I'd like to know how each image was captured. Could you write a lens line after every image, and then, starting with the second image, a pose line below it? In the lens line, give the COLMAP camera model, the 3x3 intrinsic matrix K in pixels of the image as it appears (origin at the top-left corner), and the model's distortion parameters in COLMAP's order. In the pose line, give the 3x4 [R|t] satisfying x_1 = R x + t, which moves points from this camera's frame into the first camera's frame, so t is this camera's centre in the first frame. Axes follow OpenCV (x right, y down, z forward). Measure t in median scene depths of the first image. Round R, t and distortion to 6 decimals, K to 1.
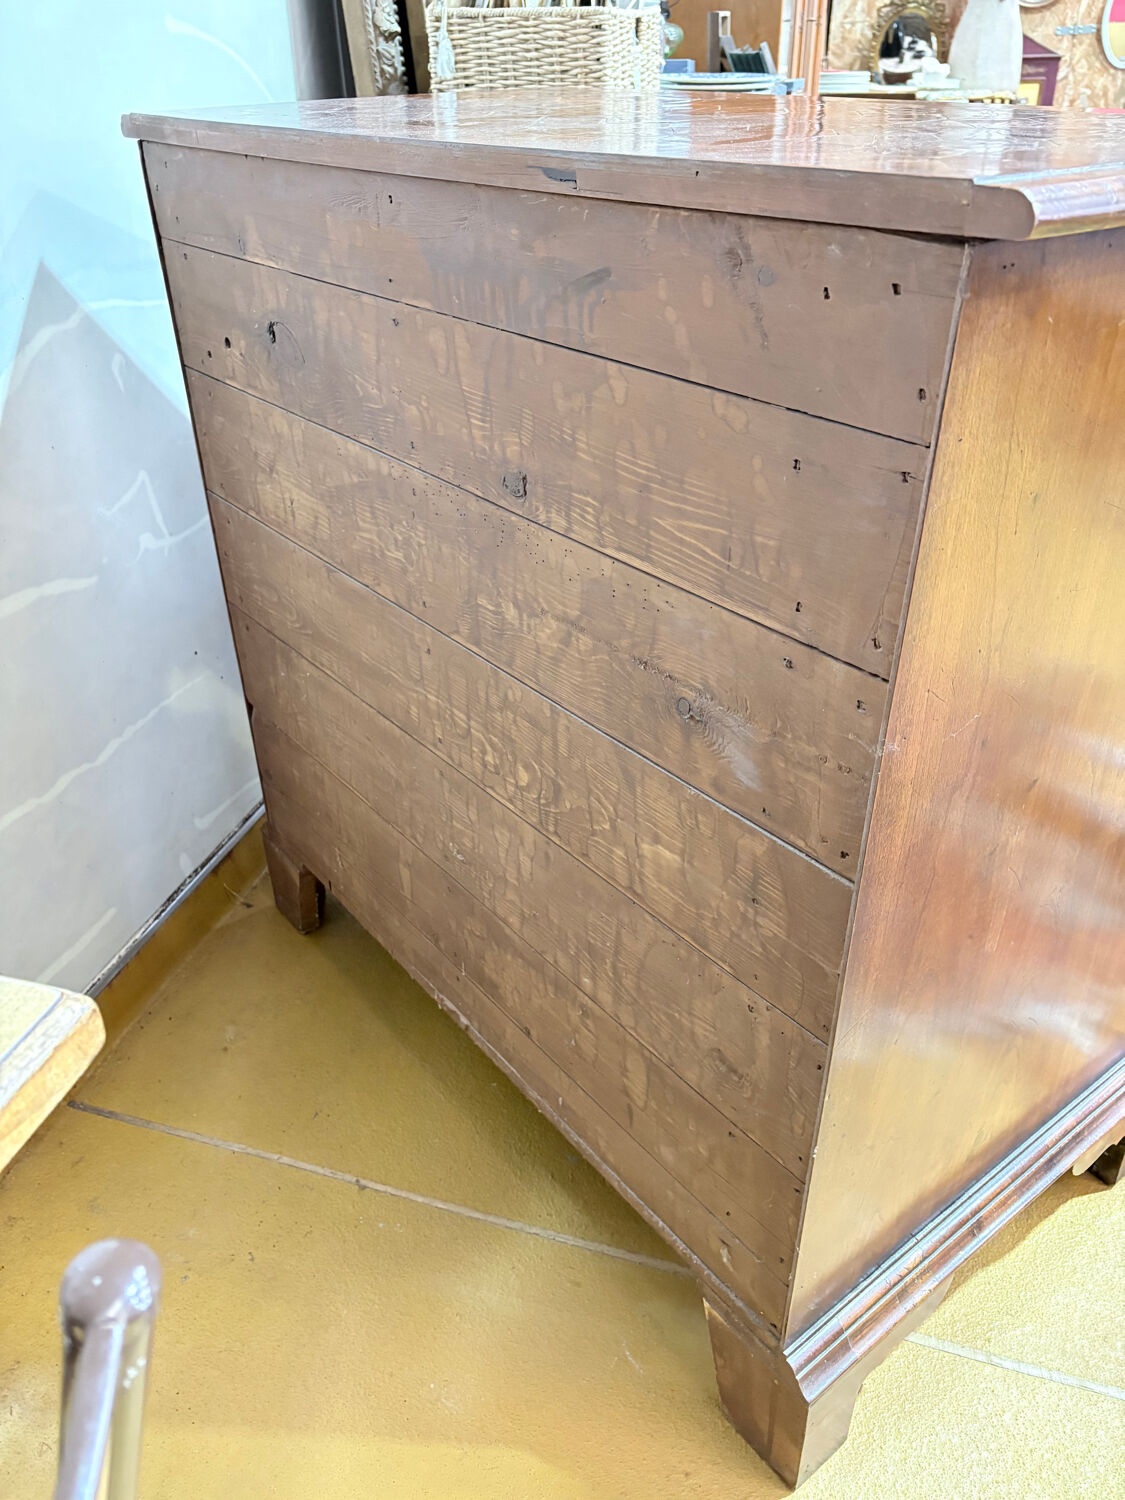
lens RADIAL K [[1149.7, 0, 562.5], [0, 1149.7, 750.0], [0, 0, 1]] dist [0.025969, -0.015641]
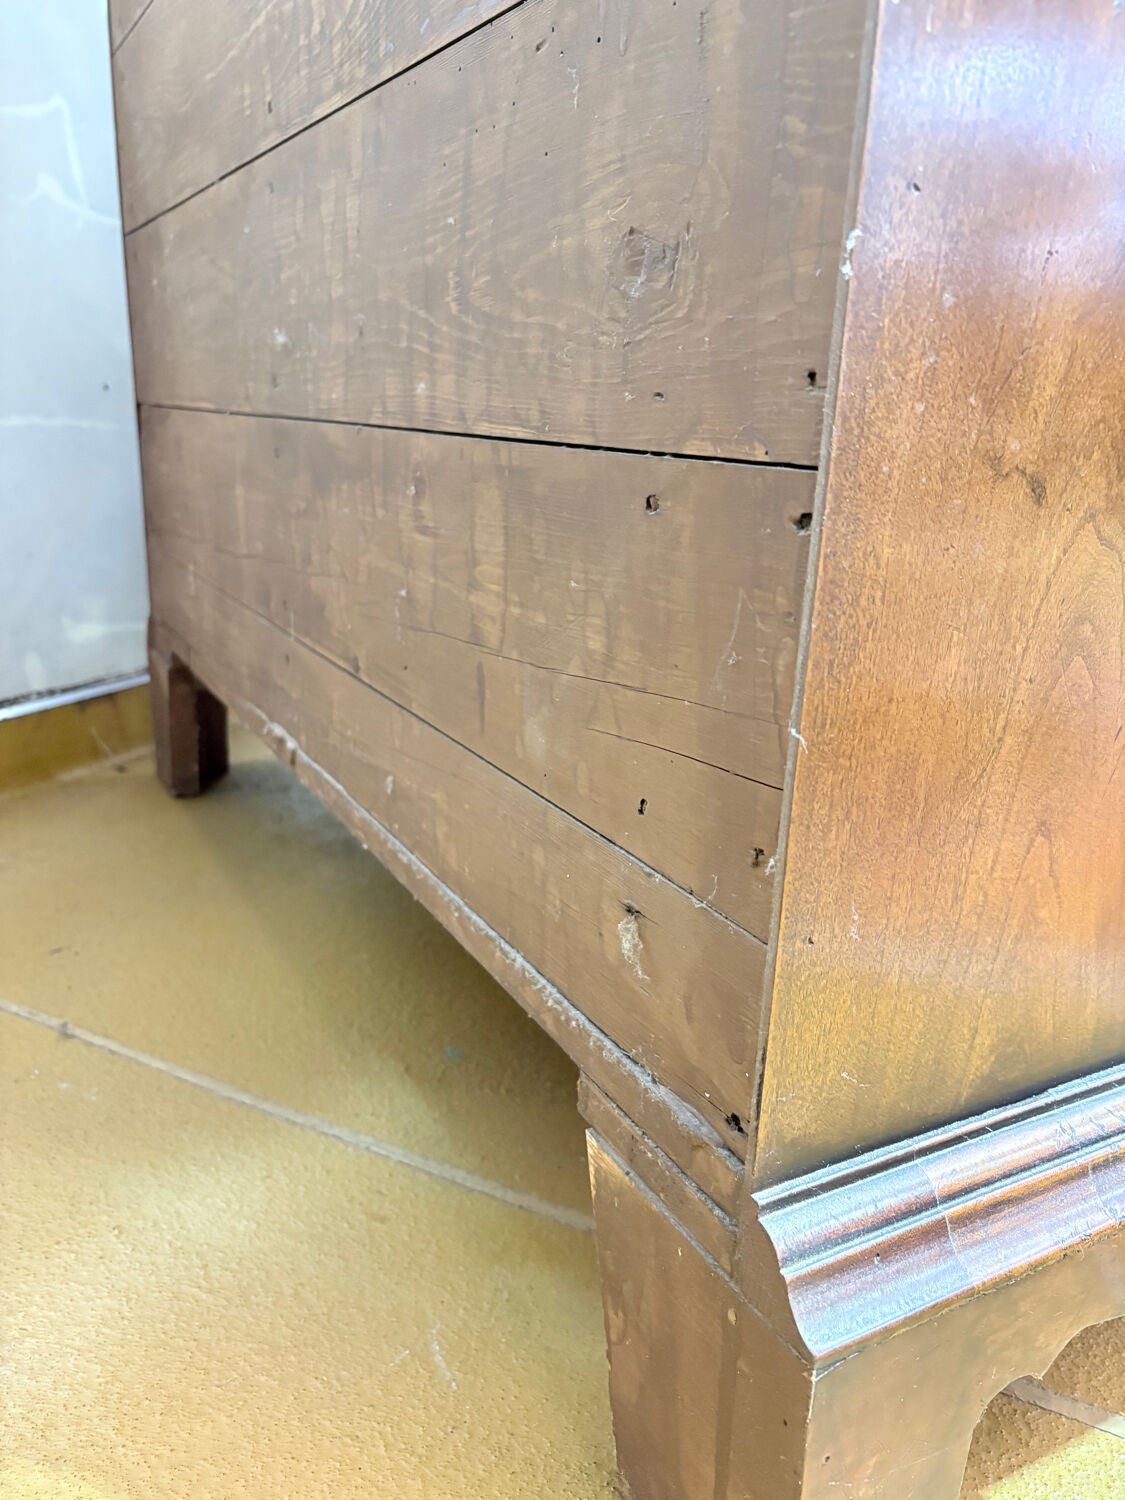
lens RADIAL K [[1149.7, 0, 562.5], [0, 1149.7, 750.0], [0, 0, 1]] dist [0.025969, -0.015641]
pose [[0.984702, 0.092410, -0.147726, 0.219858], [-0.130474, 0.952958, -0.273582, 0.628249], [0.115495, 0.288671, 0.950437, 0.786110]]
